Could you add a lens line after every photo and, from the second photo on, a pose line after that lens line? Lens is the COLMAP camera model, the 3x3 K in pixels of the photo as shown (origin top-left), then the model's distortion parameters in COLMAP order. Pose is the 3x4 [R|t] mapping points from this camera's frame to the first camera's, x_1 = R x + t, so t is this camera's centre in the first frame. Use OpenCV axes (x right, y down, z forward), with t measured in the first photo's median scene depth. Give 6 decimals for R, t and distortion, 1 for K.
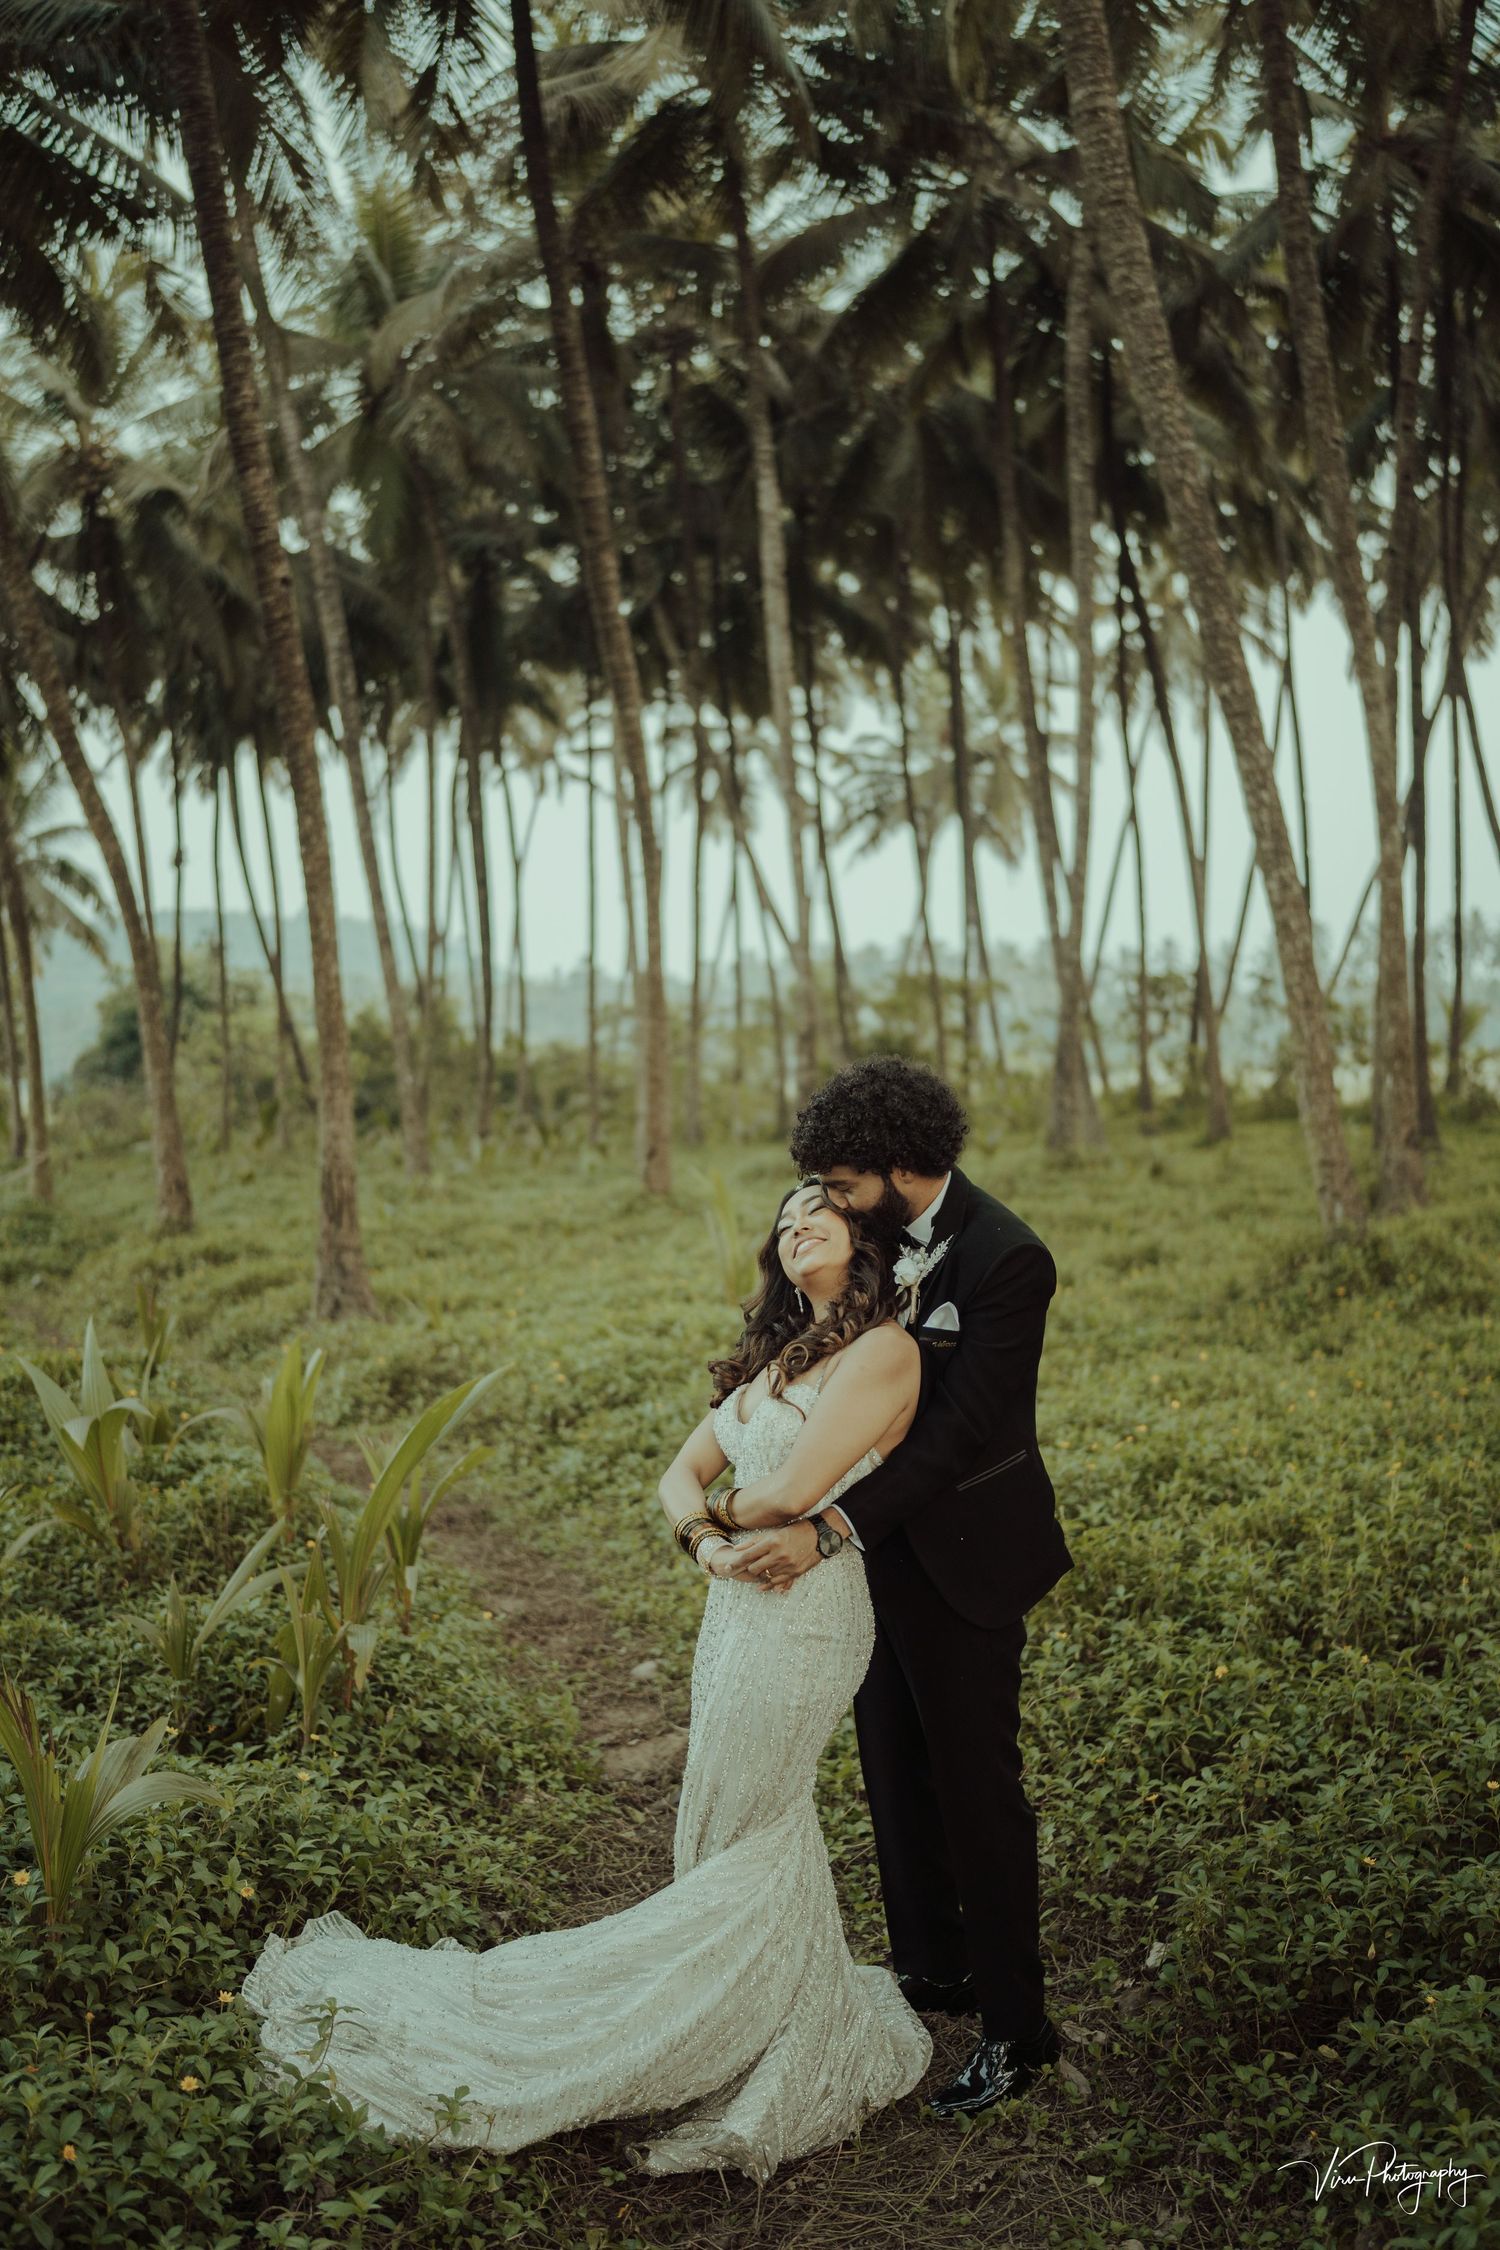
lens RADIAL K [[2204.1, 0, 660.8], [0, 2204.1, 1125.2], [0, 0, 1]] dist [-0.127623, 0.010138]
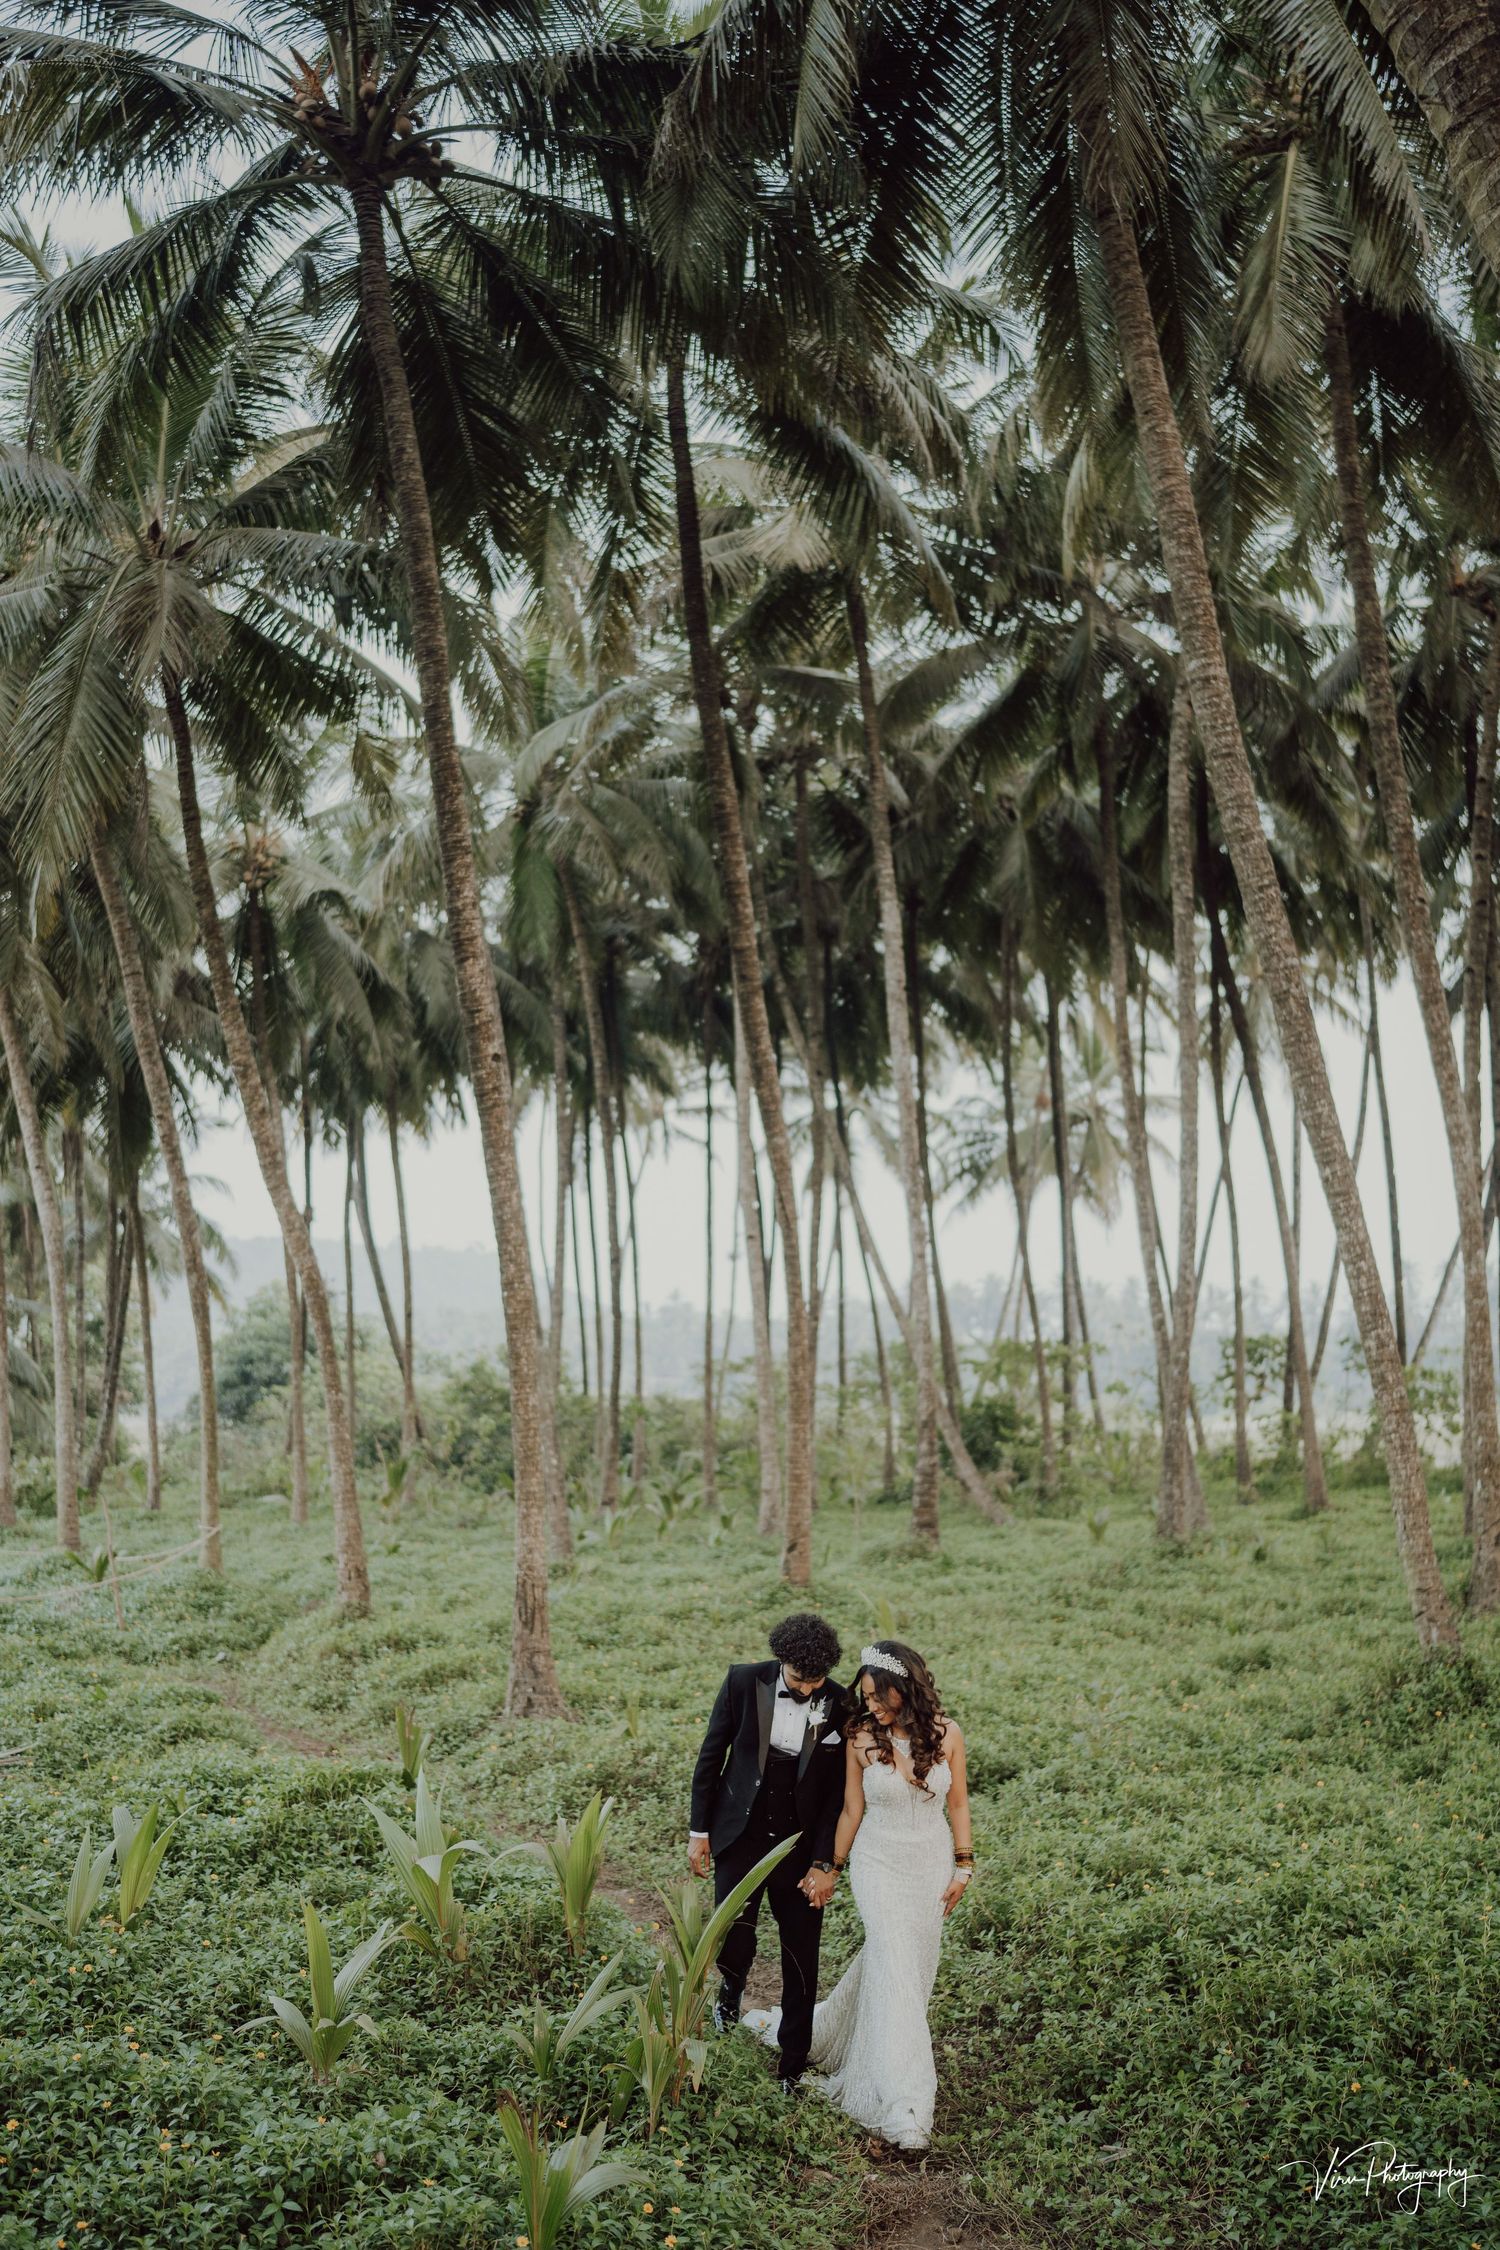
lens RADIAL K [[2168.6, 0, 739.3], [0, 2168.6, 1158.7], [0, 0, 1]] dist [-0.169551, 0.204994]
pose [[0.999839, 0.014091, -0.011103, -0.035350], [-0.015541, 0.989507, -0.143649, -0.037675], [0.008963, 0.143799, 0.989566, -0.111732]]
